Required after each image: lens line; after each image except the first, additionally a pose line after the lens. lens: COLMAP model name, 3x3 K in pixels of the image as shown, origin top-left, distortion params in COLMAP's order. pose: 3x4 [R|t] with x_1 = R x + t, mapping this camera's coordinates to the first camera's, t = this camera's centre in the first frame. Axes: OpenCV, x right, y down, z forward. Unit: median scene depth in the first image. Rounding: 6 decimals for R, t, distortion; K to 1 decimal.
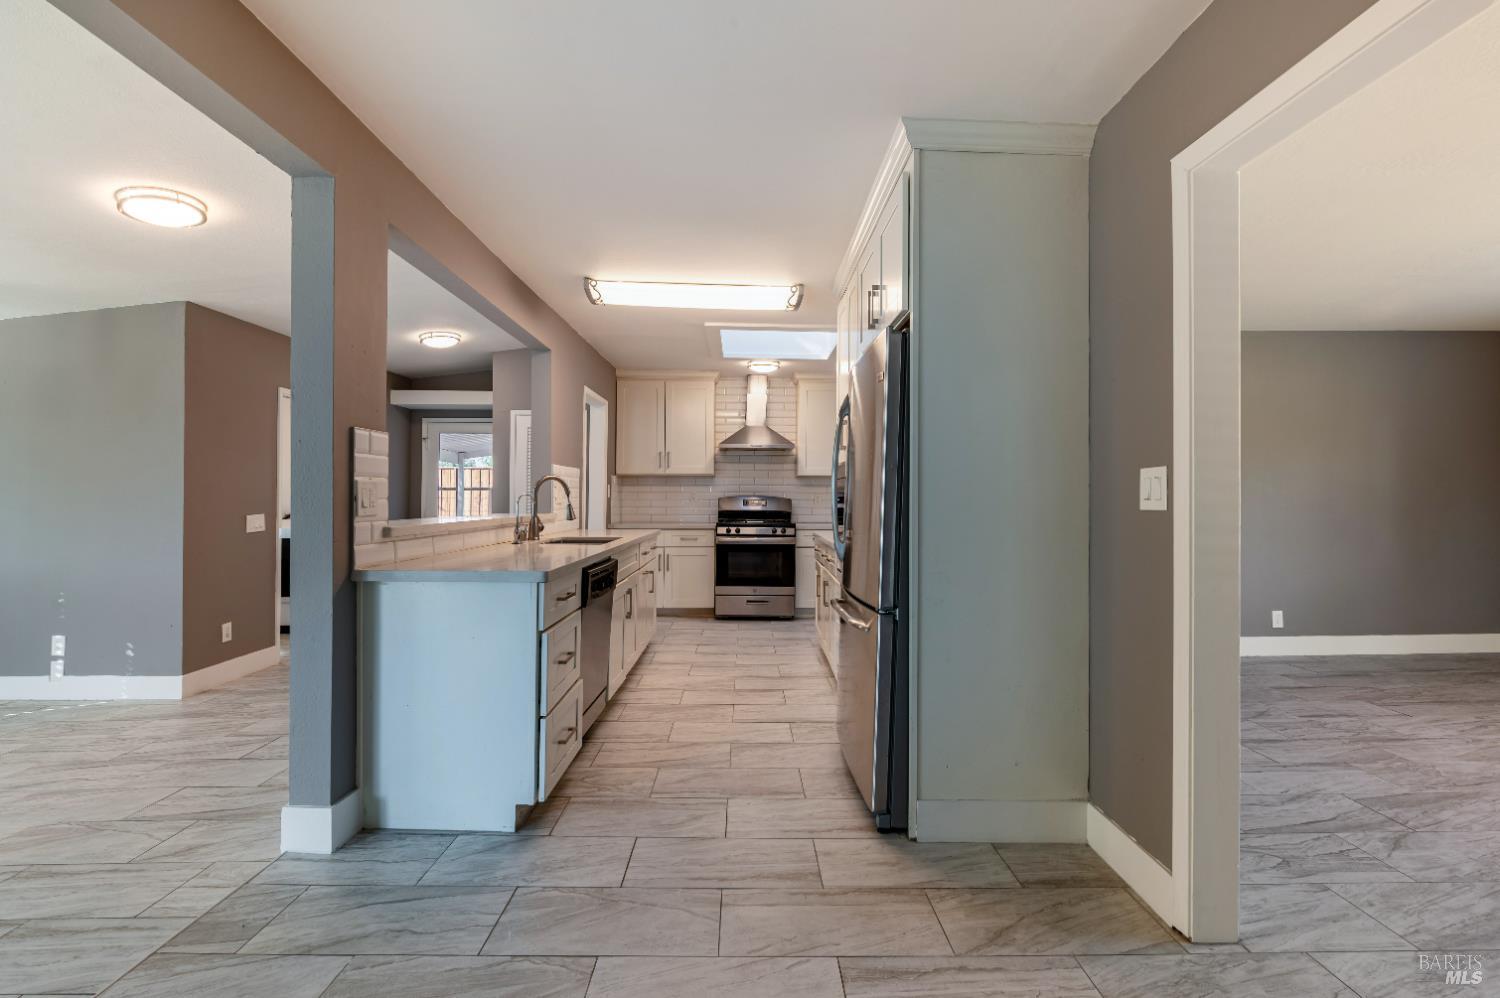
lens RADIAL K [[666.6, 0, 833.3], [0, 666.6, 427.9], [0, 0, 1]] dist [0.000733, 0.000203]
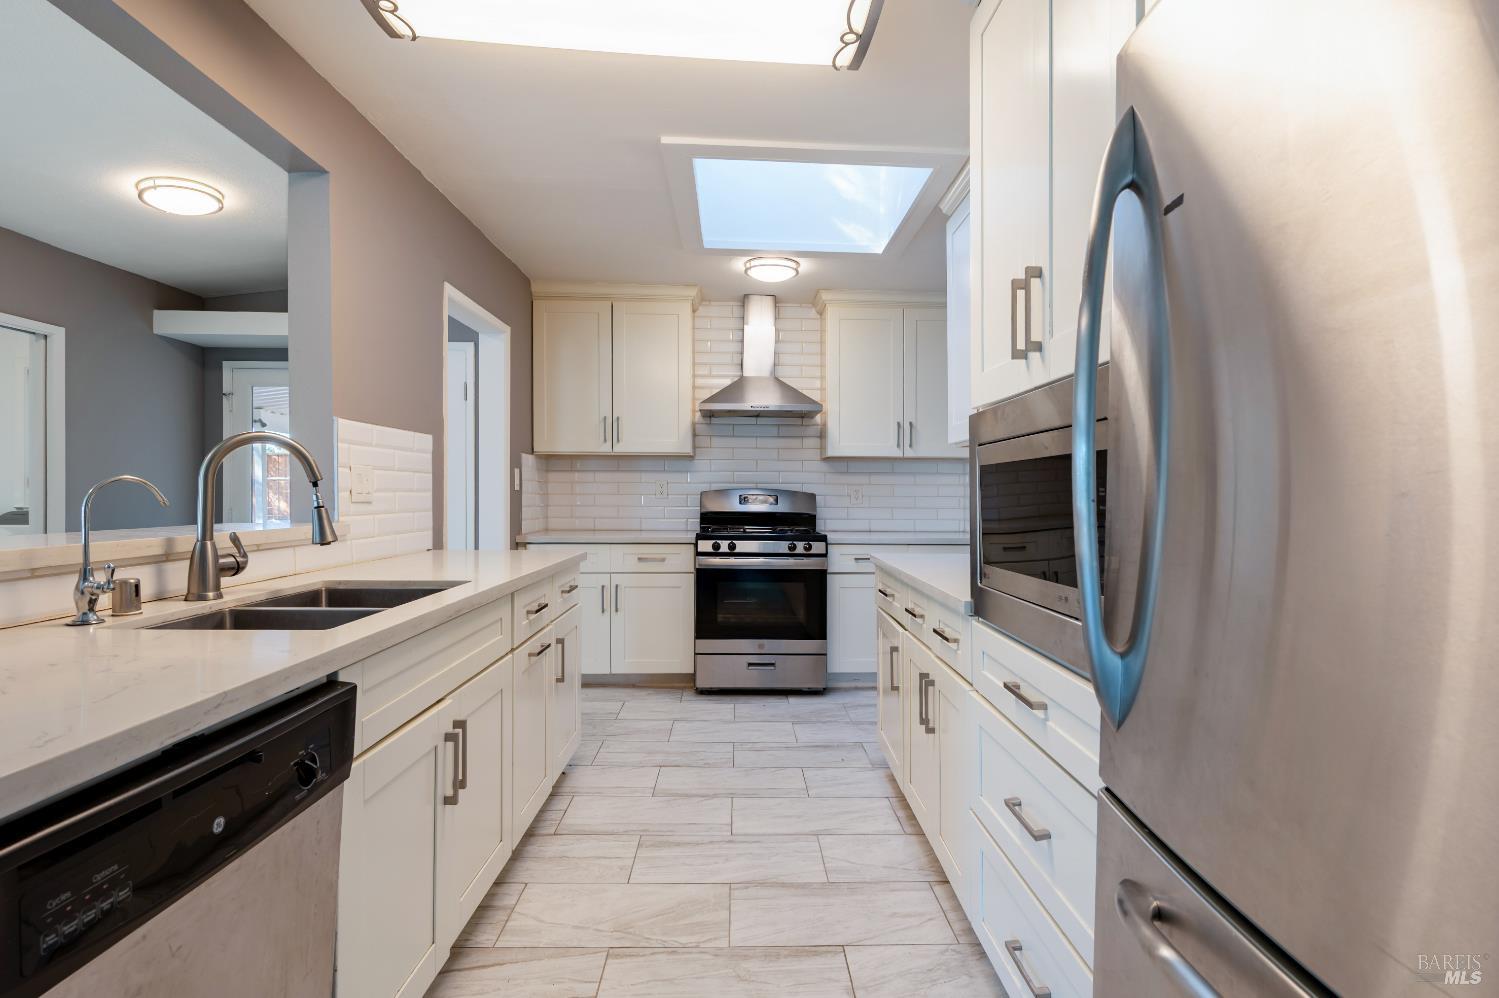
lens RADIAL K [[753.1, 0, 782.9], [0, 753.1, 463.9], [0, 0, 1]] dist [-0.000834, 0.000136]
pose [[0.997402, 0.000384, -0.072032, -0.048673], [0.004415, 0.997780, 0.066453, 0.035662], [0.071897, -0.066598, 0.995186, 0.335721]]
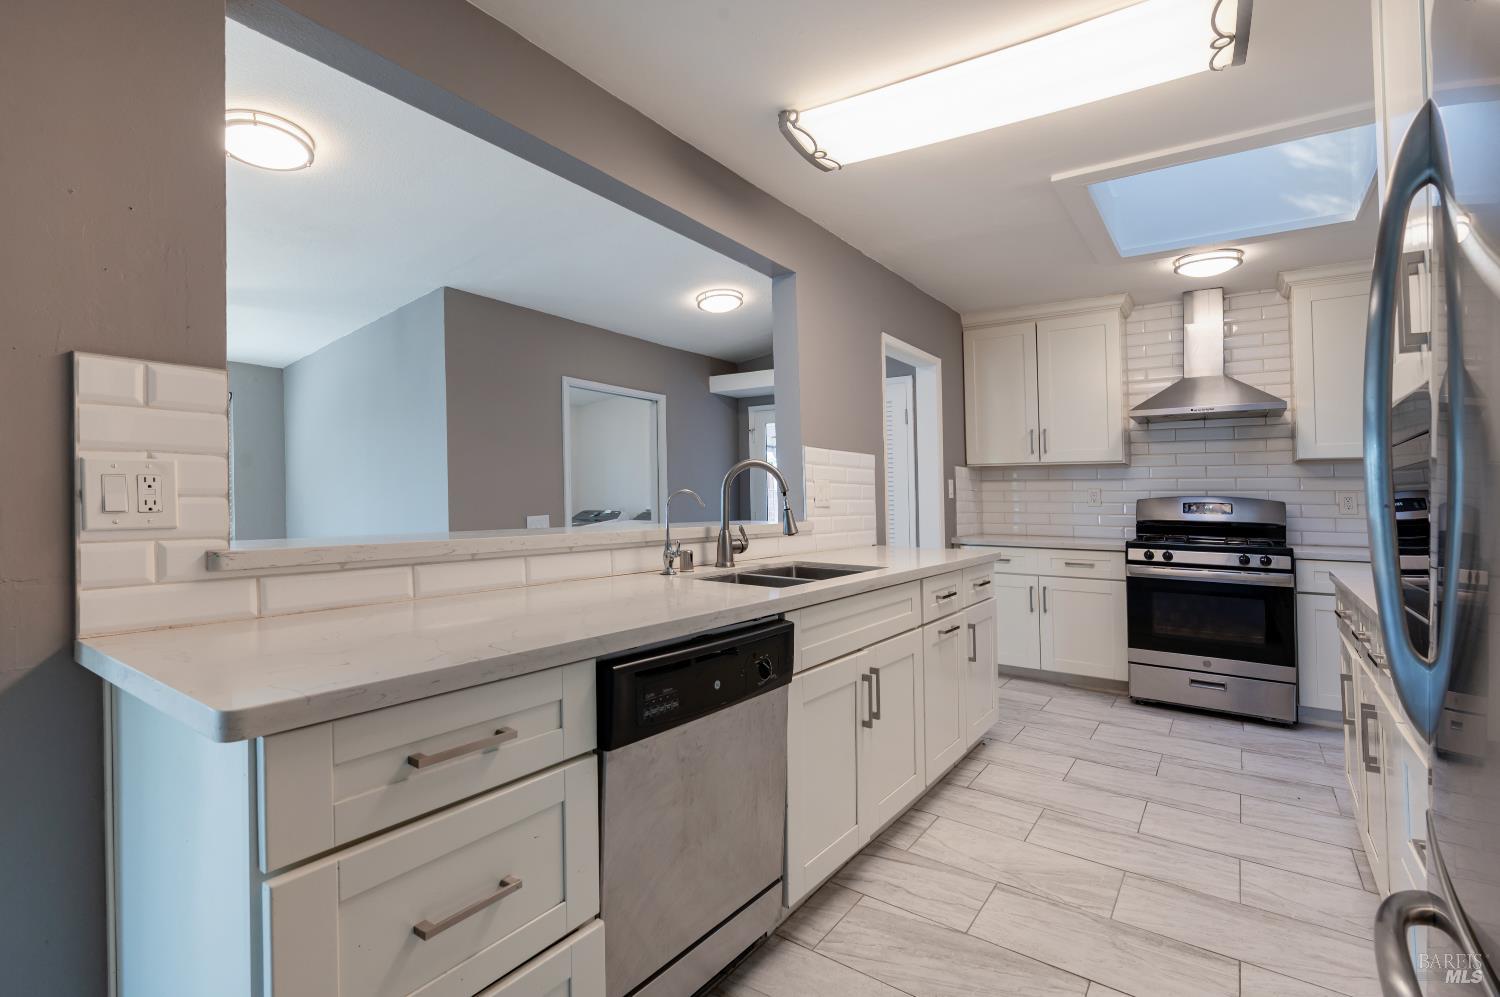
lens RADIAL K [[715.4, 0, 747.2], [0, 715.4, 458.4], [0, 0, 1]] dist [-0.000649, -0.000237]
pose [[0.743977, -0.035575, -0.667258, 0.002223], [0.066418, 0.997574, 0.020869, 0.032301], [0.664897, -0.059844, 0.744534, 0.299250]]
